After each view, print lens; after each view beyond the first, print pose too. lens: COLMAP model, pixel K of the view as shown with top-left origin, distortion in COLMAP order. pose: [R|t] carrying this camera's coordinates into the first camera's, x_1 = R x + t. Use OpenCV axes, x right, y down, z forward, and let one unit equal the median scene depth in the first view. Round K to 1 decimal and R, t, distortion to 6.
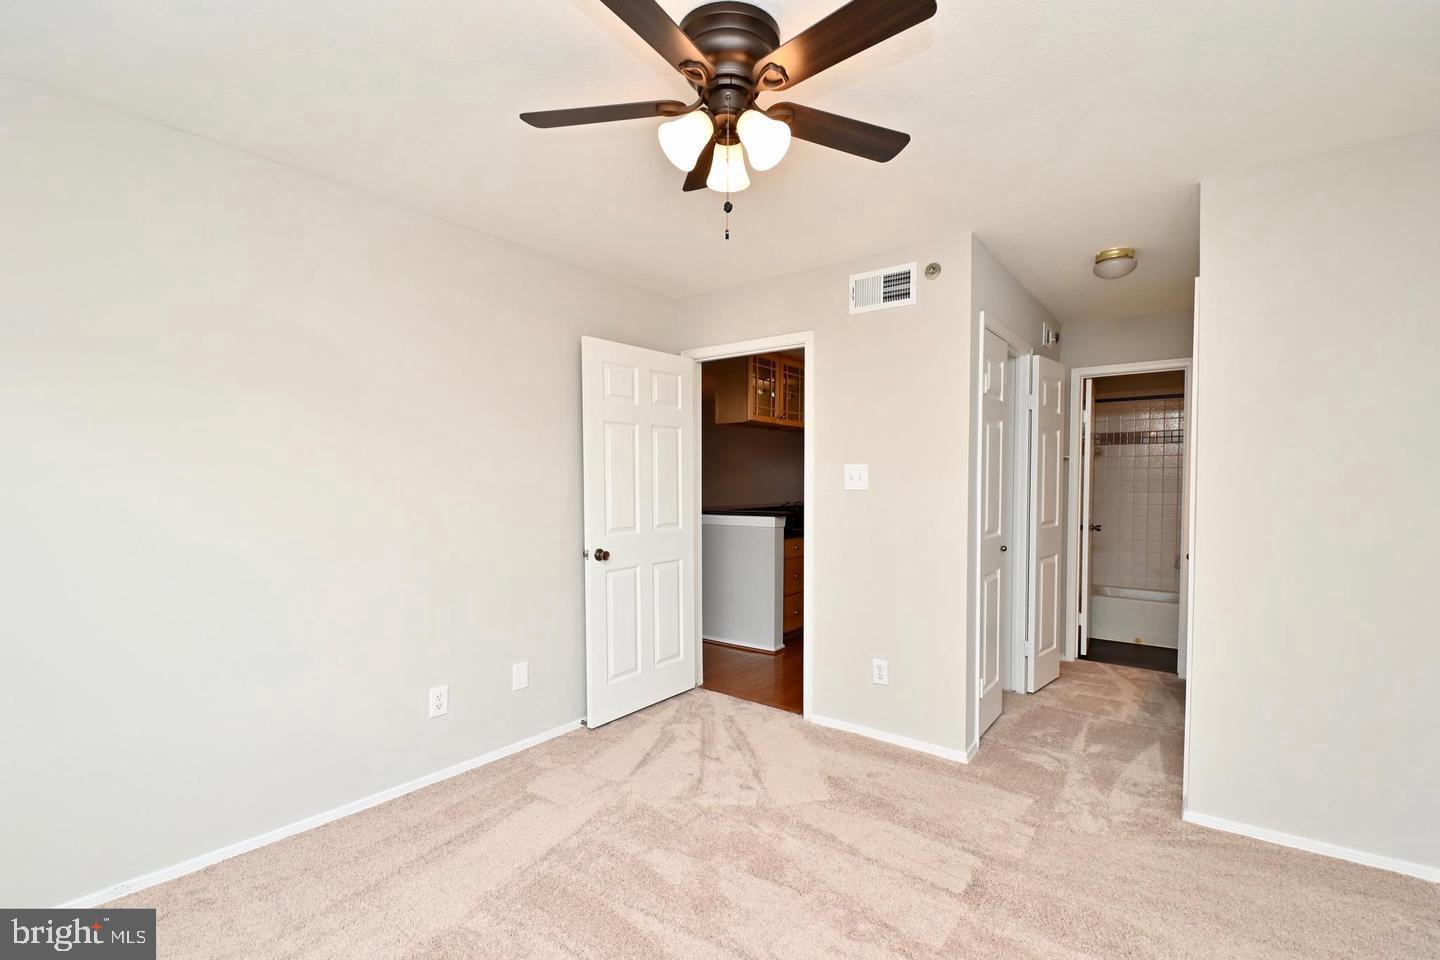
lens RADIAL K [[630.9, 0, 707.4], [0, 630.9, 493.8], [0, 0, 1]] dist [0.006674, -0.016415]
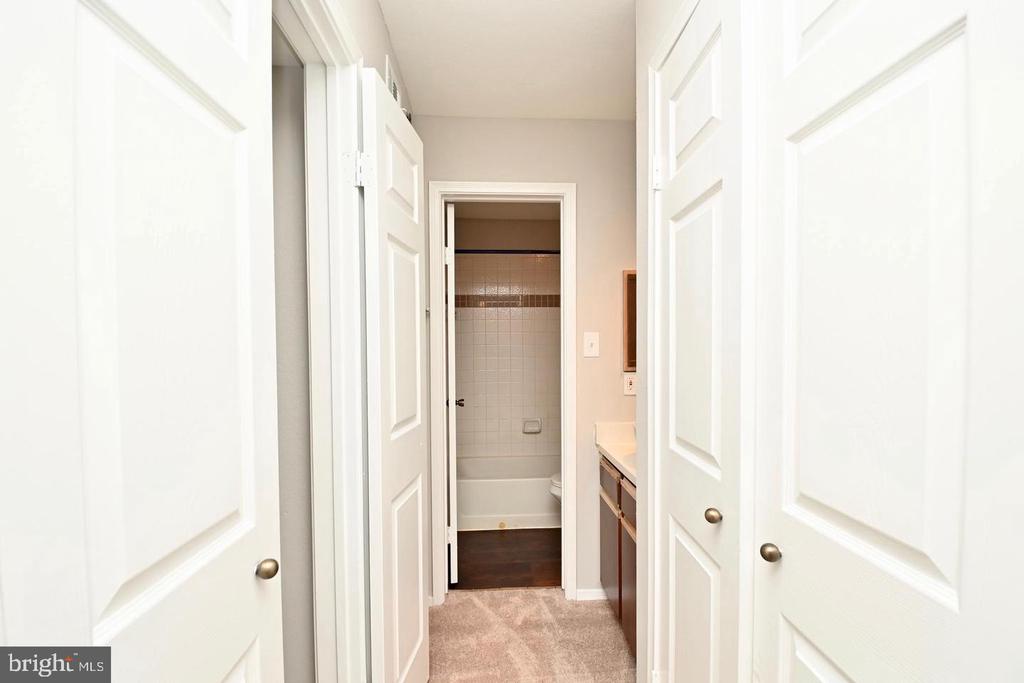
lens RADIAL K [[448.7, 0, 506.8], [0, 448.7, 347.9], [0, 0, 1]] dist [0.006674, -0.016415]
pose [[0.756426, -0.016059, 0.653882, 0.317154], [0.030140, 0.999492, -0.010320, -0.009377], [-0.653384, 0.027514, 0.756526, 0.580101]]
